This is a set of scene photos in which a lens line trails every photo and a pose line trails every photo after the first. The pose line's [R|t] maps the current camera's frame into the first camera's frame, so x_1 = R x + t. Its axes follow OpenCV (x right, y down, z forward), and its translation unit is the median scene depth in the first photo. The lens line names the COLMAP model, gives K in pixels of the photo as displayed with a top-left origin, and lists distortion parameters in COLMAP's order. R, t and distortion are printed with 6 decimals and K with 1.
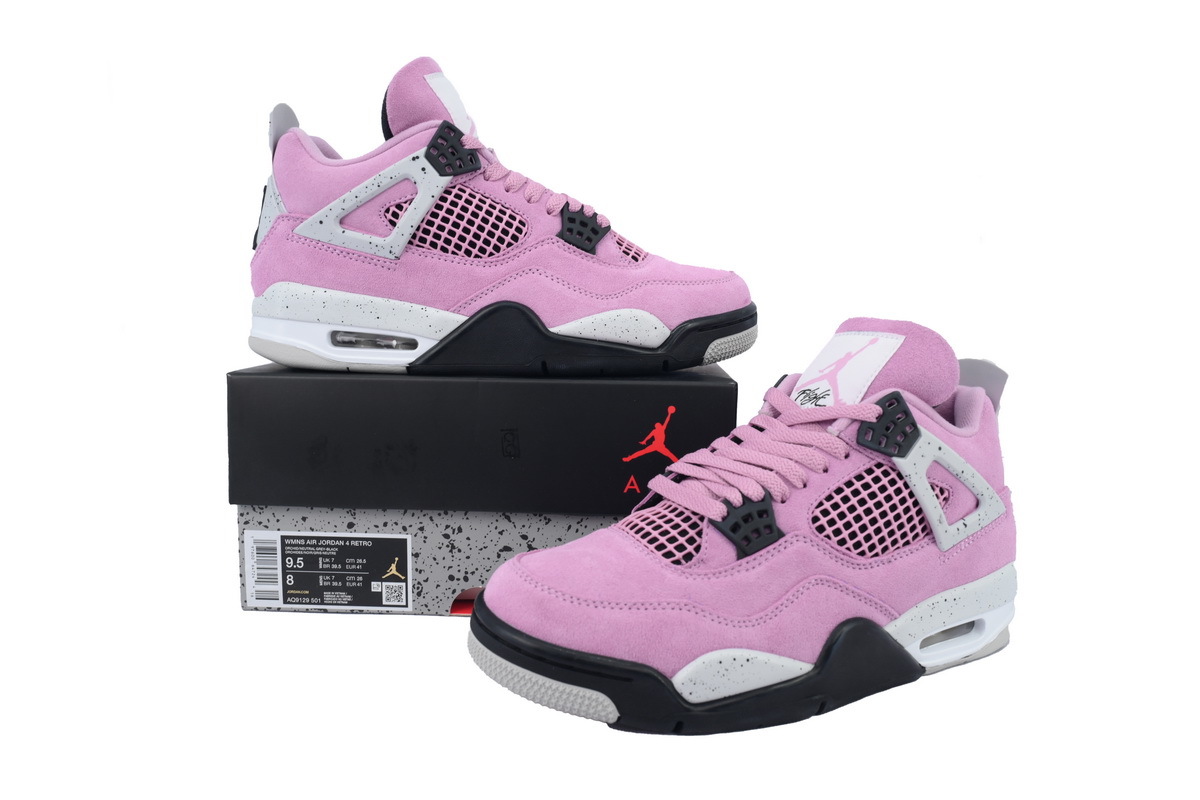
lens RADIAL K [[894.3, 0, 600.0], [0, 894.3, 400.0], [0, 0, 1]] dist [-0.003390, -0.000181]
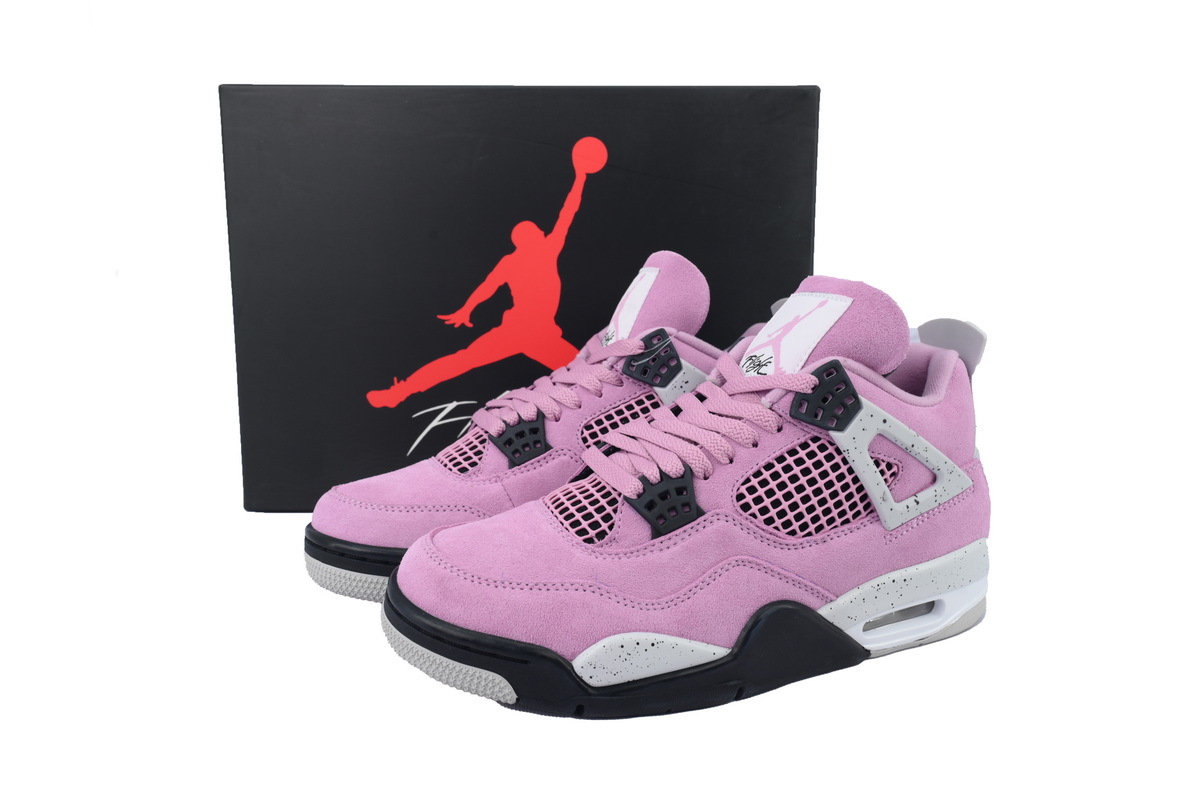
lens RADIAL K [[894.3, 0, 600.0], [0, 894.3, 400.0], [0, 0, 1]] dist [-0.003390, -0.000181]
pose [[0.994720, 0.000490, -0.102626, 0.190221], [0.006331, 0.997791, 0.066126, -0.032135], [0.102432, -0.066427, 0.992520, 0.053287]]
